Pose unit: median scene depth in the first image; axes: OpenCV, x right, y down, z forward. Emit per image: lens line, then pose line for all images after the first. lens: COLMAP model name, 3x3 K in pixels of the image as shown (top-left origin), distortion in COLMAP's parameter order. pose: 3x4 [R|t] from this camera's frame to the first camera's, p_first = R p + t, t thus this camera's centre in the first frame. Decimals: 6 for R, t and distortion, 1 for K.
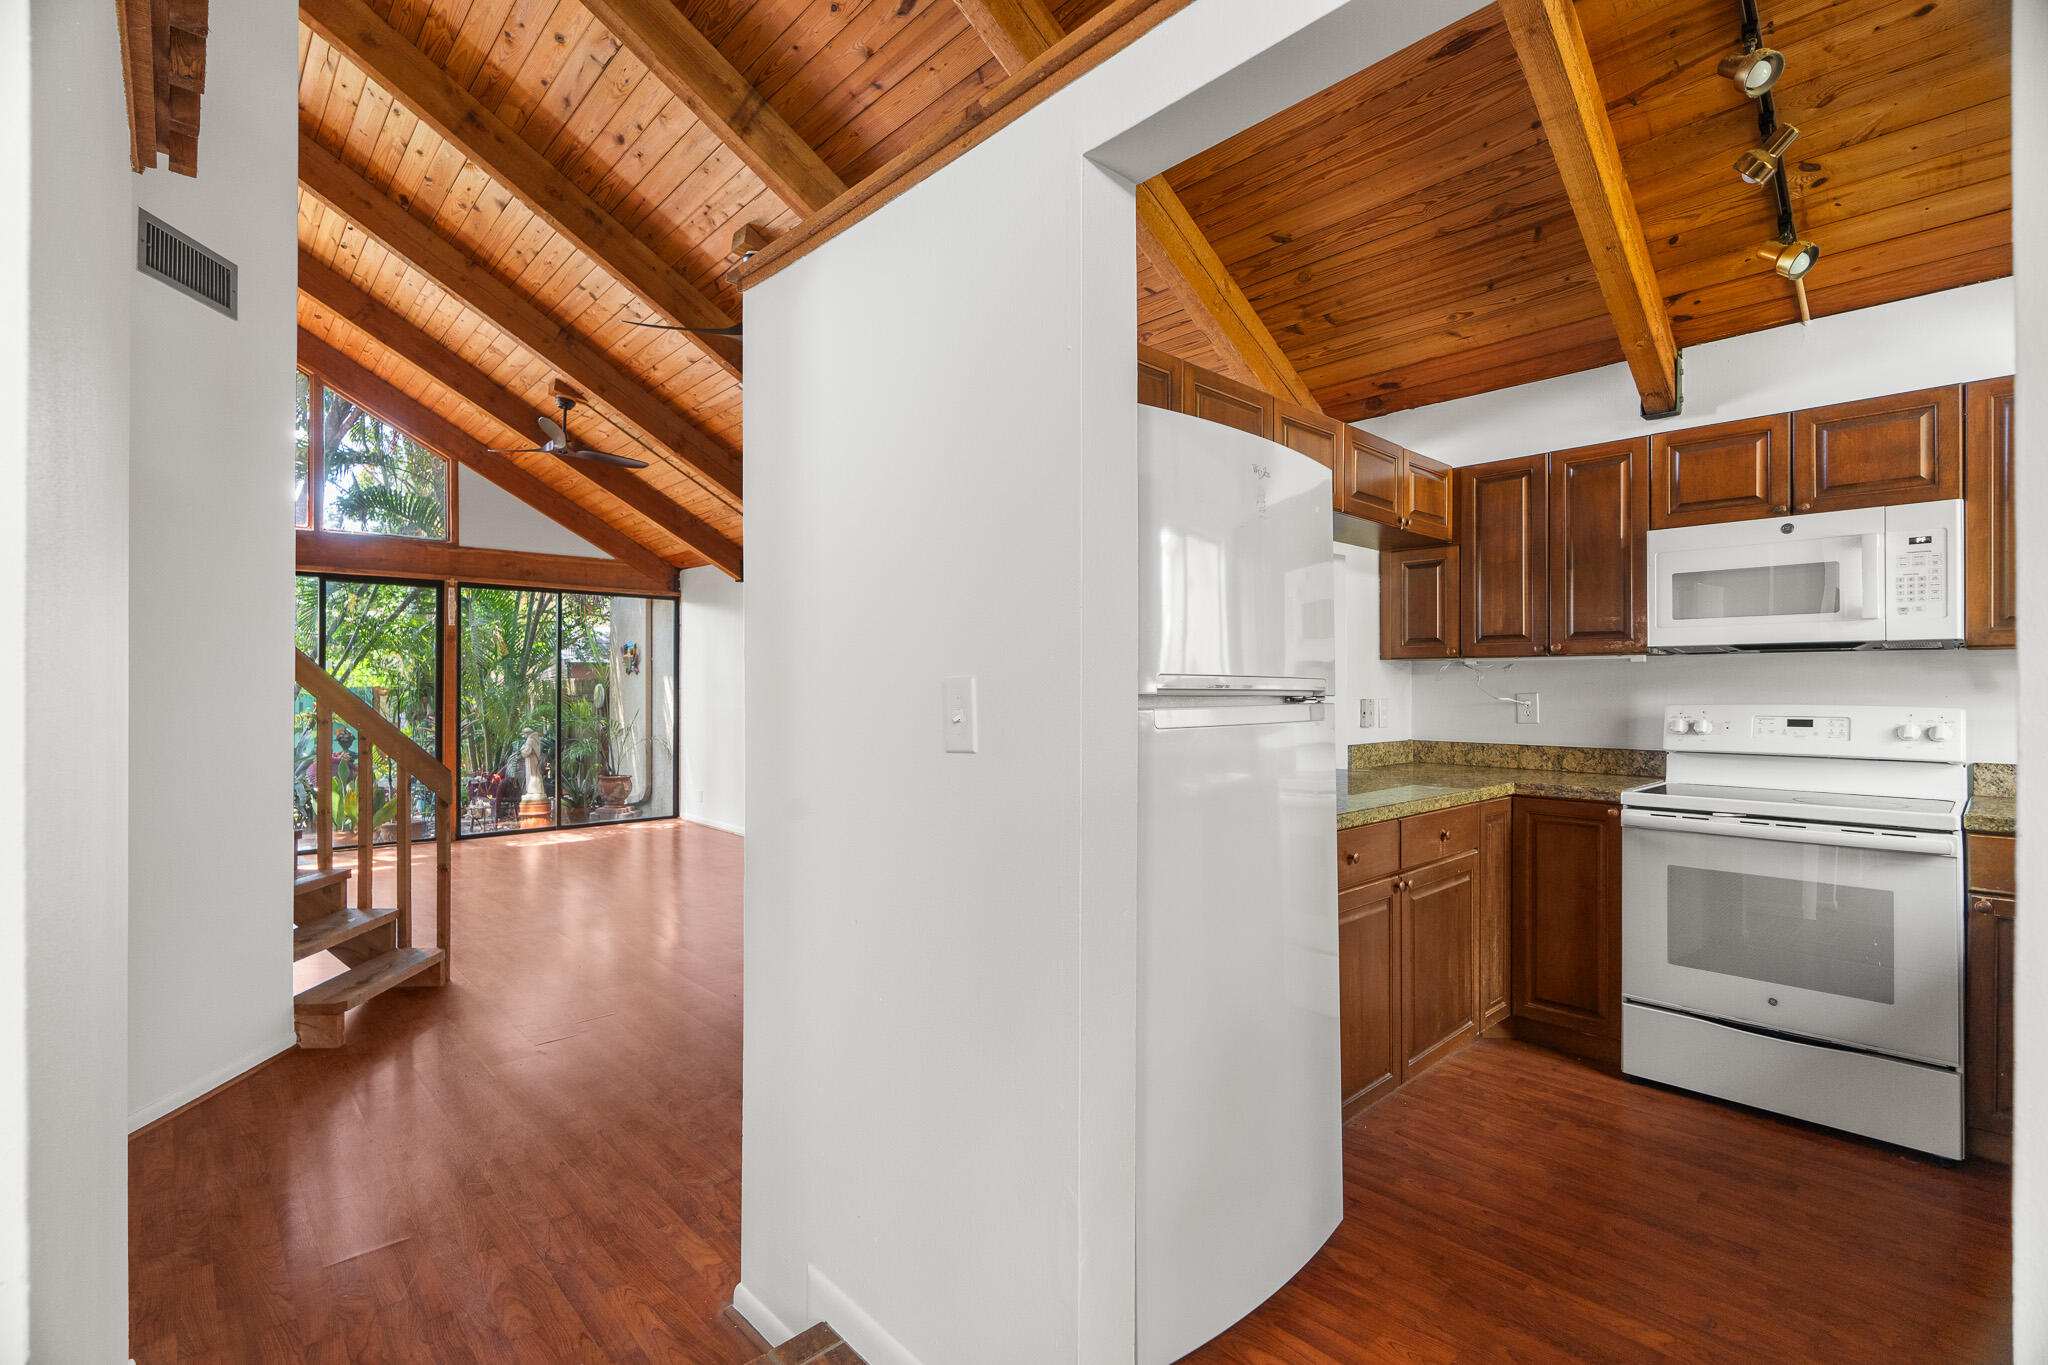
lens RADIAL K [[920.0, 0, 1011.8], [0, 920.0, 686.9], [0, 0, 1]] dist [-0.010008, 0.002942]
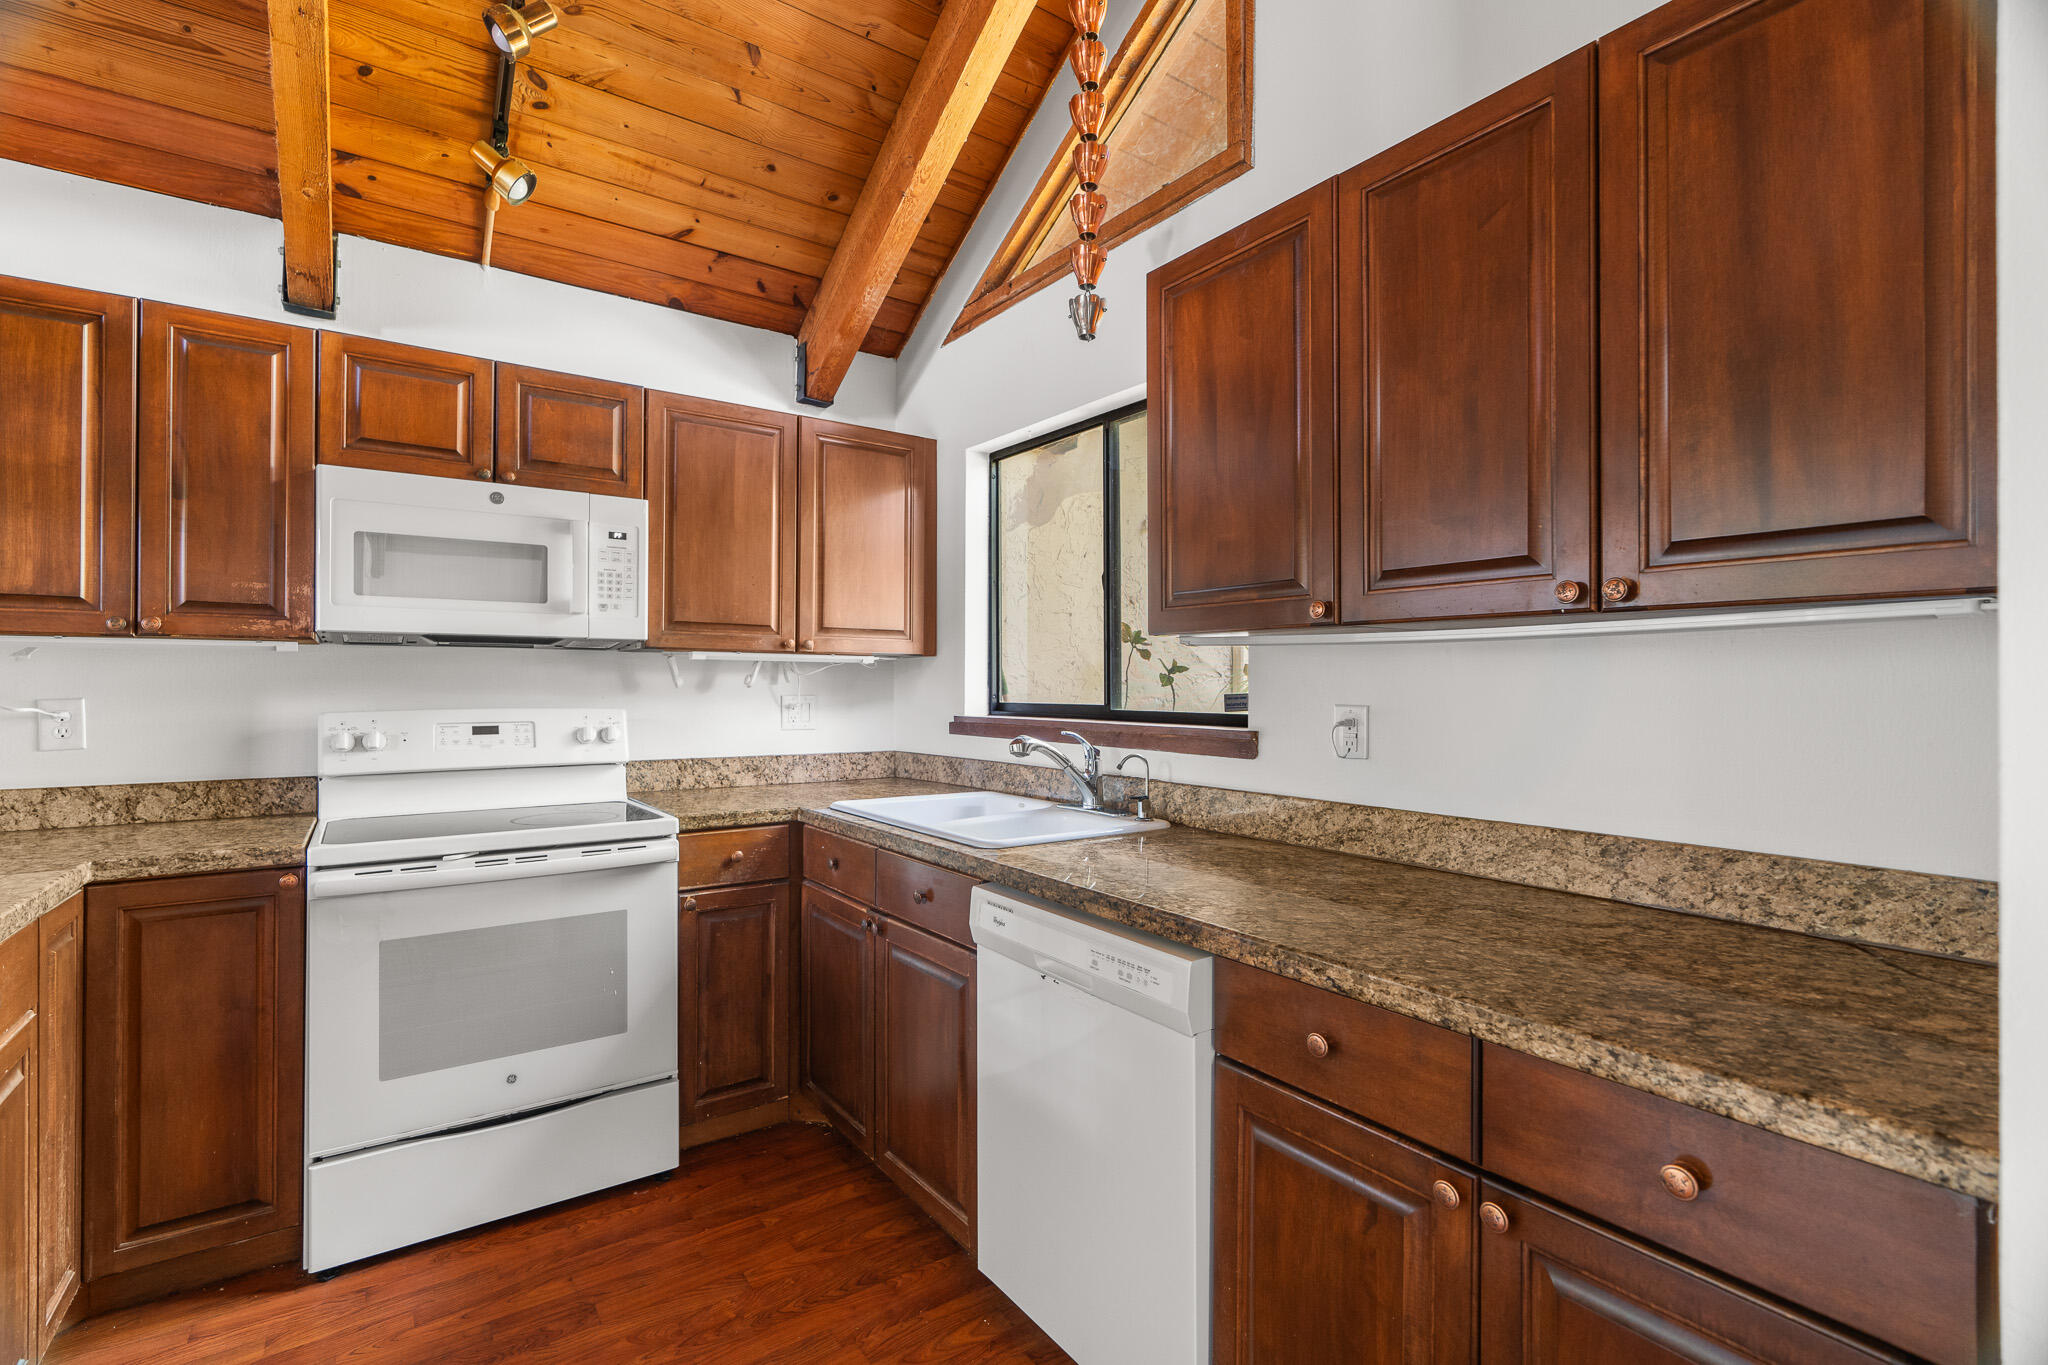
lens RADIAL K [[920.0, 0, 1008.7], [0, 920.0, 680.4], [0, 0, 1]] dist [-0.010008, 0.002942]
pose [[0.129659, 0.005836, 0.991541, 0.076828], [-0.000178, 0.999983, -0.005863, -0.001855], [-0.991559, 0.000584, 0.129658, 0.407597]]
